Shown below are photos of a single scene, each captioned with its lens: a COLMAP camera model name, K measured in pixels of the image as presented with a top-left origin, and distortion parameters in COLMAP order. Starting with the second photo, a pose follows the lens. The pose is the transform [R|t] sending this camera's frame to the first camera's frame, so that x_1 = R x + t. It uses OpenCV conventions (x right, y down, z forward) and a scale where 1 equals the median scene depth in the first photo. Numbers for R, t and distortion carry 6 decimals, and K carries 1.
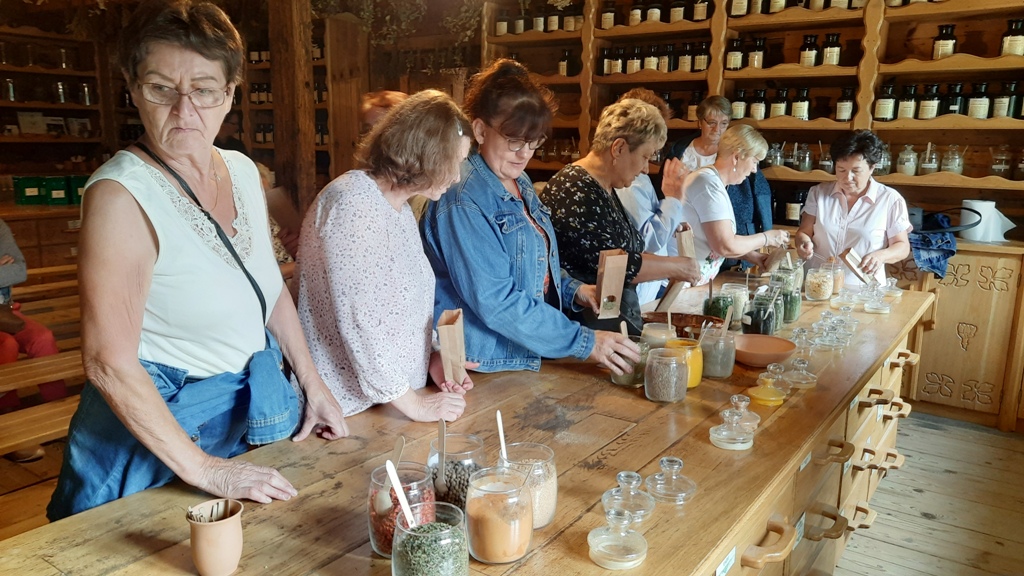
lens RADIAL K [[754.7, 0, 506.1], [0, 754.7, 288.9], [0, 0, 1]] dist [0.076682, -0.067499]
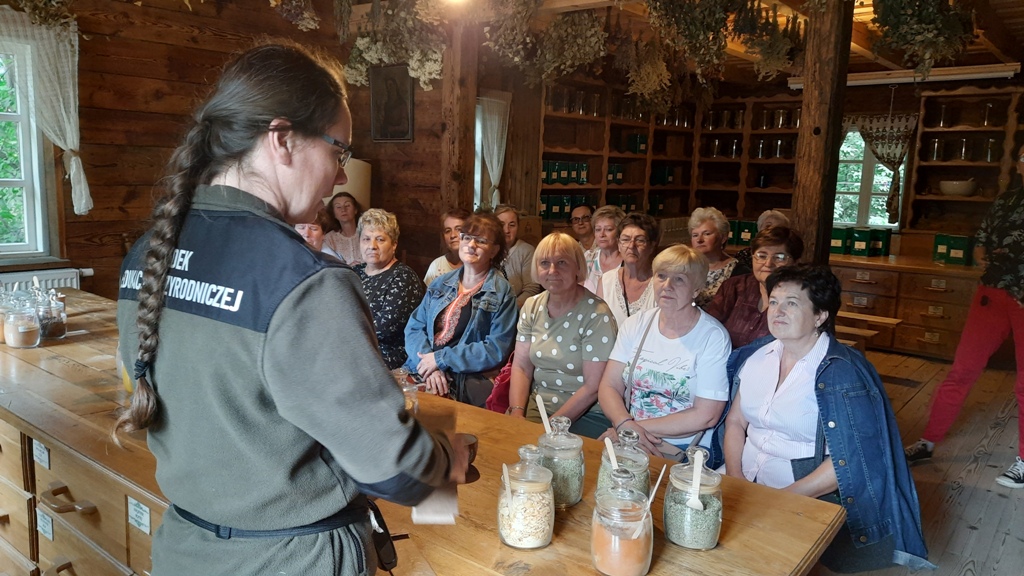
lens RADIAL K [[754.7, 0, 506.1], [0, 754.7, 288.9], [0, 0, 1]] dist [0.076682, -0.067499]
pose [[-0.054757, 0.136407, -0.989138, 0.458143], [-0.224756, 0.963519, 0.145316, -0.097654], [0.972875, 0.230272, -0.022102, 0.500360]]
